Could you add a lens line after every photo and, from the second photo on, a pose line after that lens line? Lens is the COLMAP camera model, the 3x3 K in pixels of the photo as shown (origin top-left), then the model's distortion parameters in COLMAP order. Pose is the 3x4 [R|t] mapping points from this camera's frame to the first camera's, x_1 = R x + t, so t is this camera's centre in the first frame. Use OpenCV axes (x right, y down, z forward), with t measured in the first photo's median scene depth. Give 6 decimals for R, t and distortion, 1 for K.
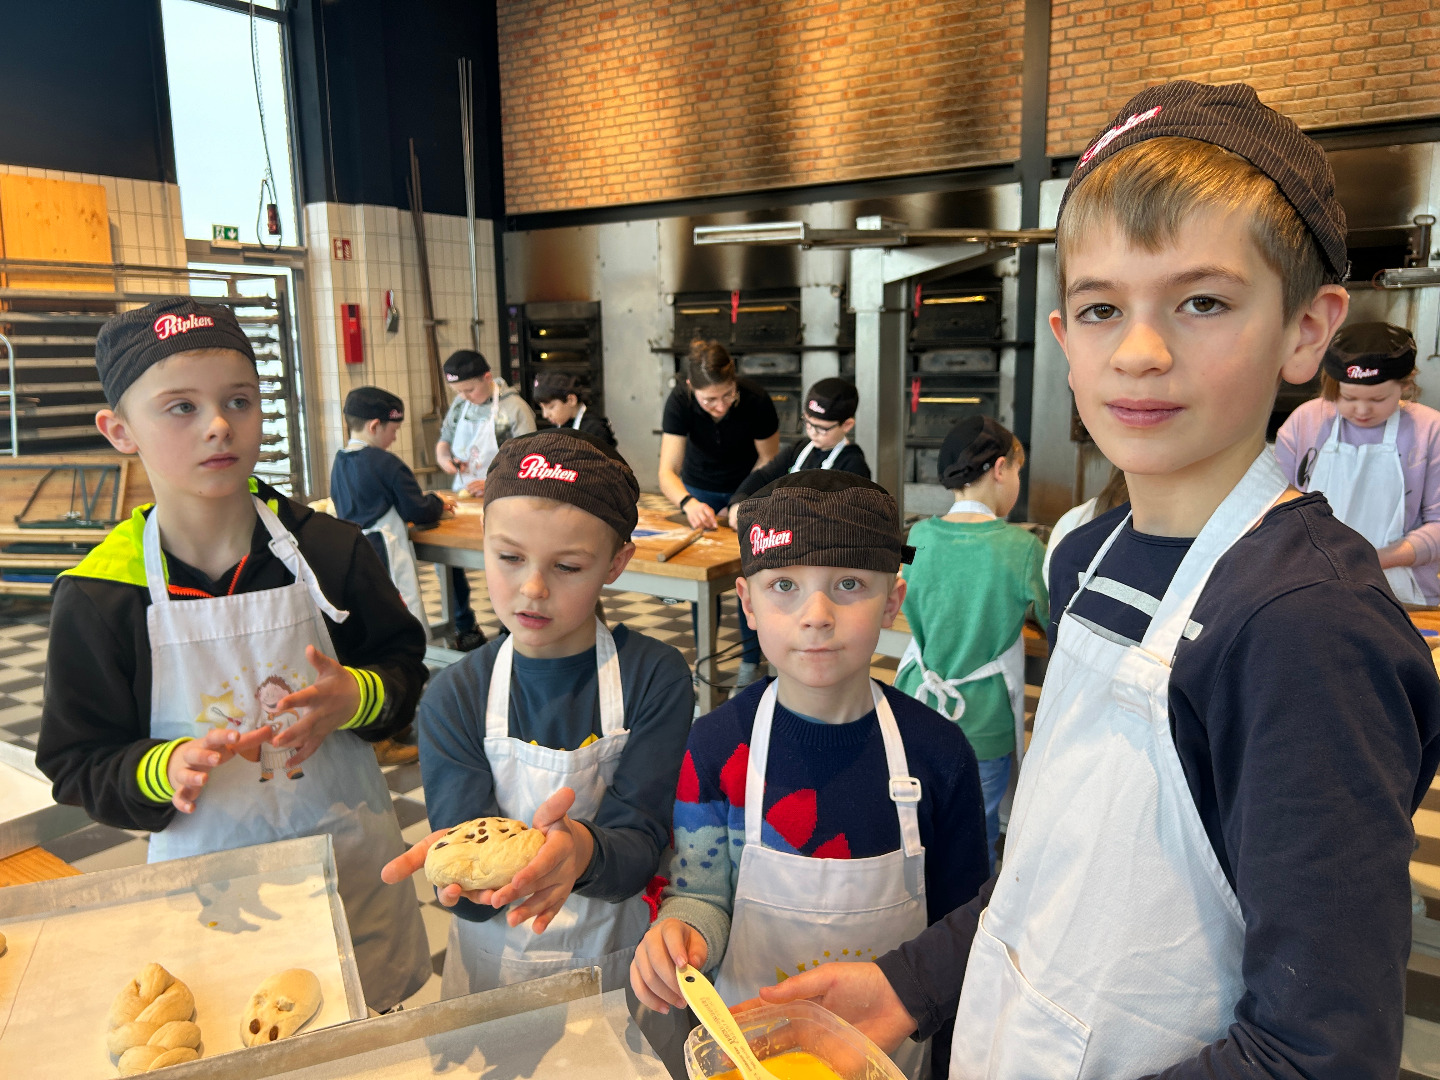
lens RADIAL K [[1084.4, 0, 725.4], [0, 1084.4, 523.3], [0, 0, 1]] dist [0.041871, -0.052807]
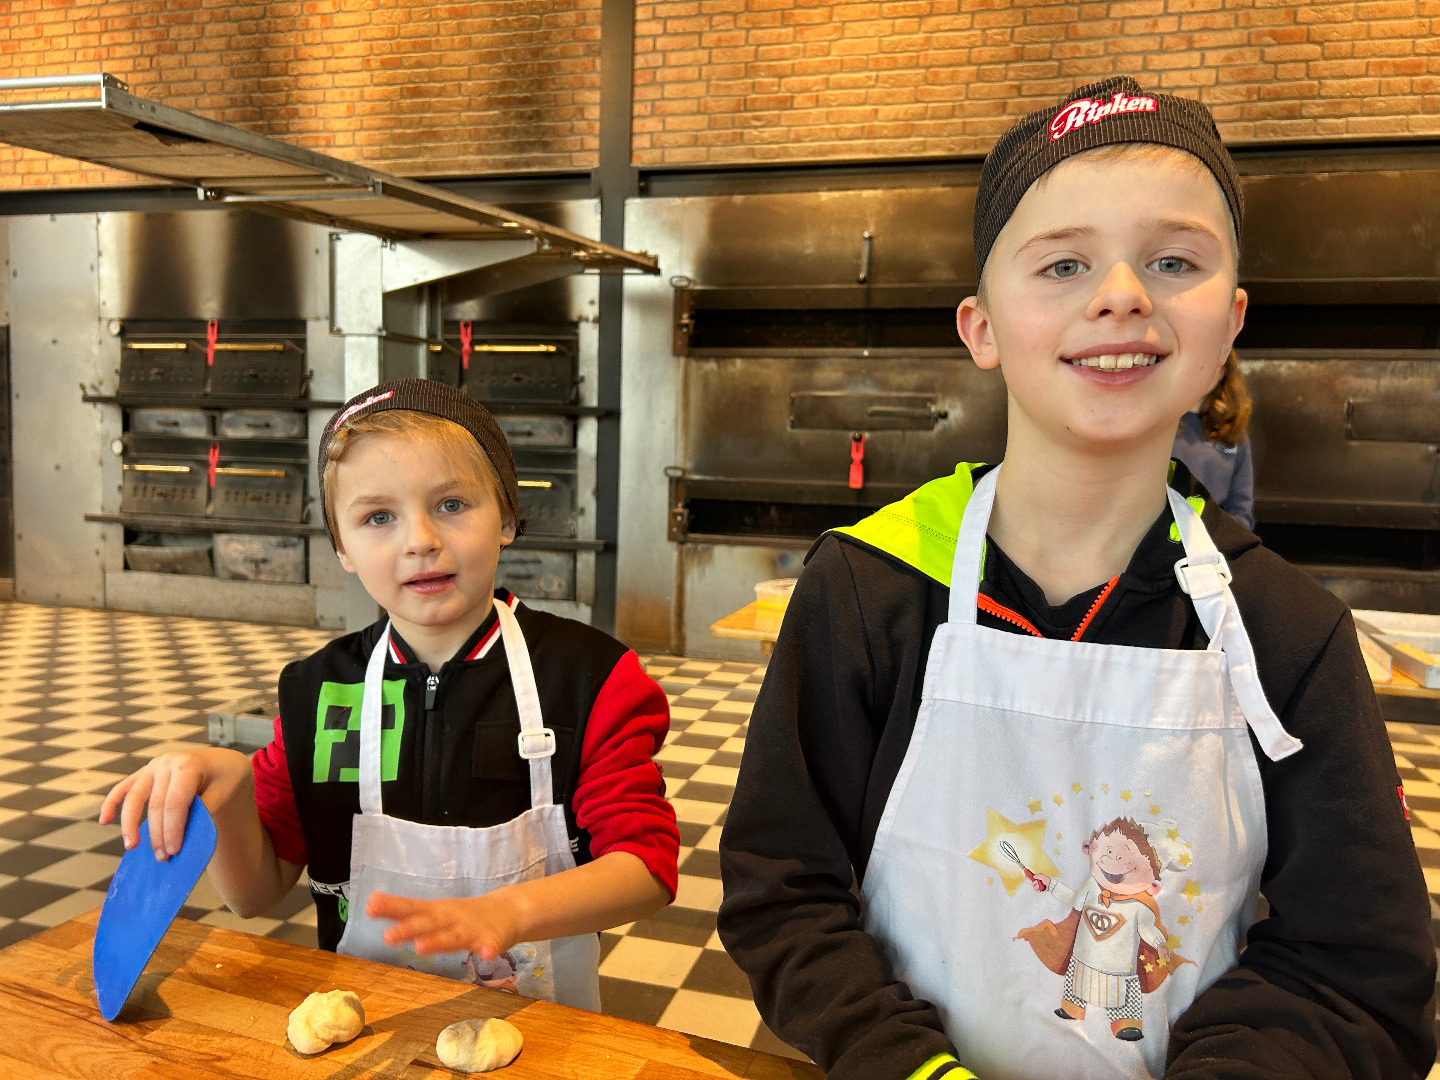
lens RADIAL K [[1084.4, 0, 714.1], [0, 1084.4, 535.8], [0, 0, 1]] dist [0.041871, -0.052807]
pose [[0.941662, 0.010374, 0.336399, 0.083303], [0.012969, 0.997664, -0.067068, -0.024352], [-0.336309, 0.067518, 0.939328, 0.248237]]
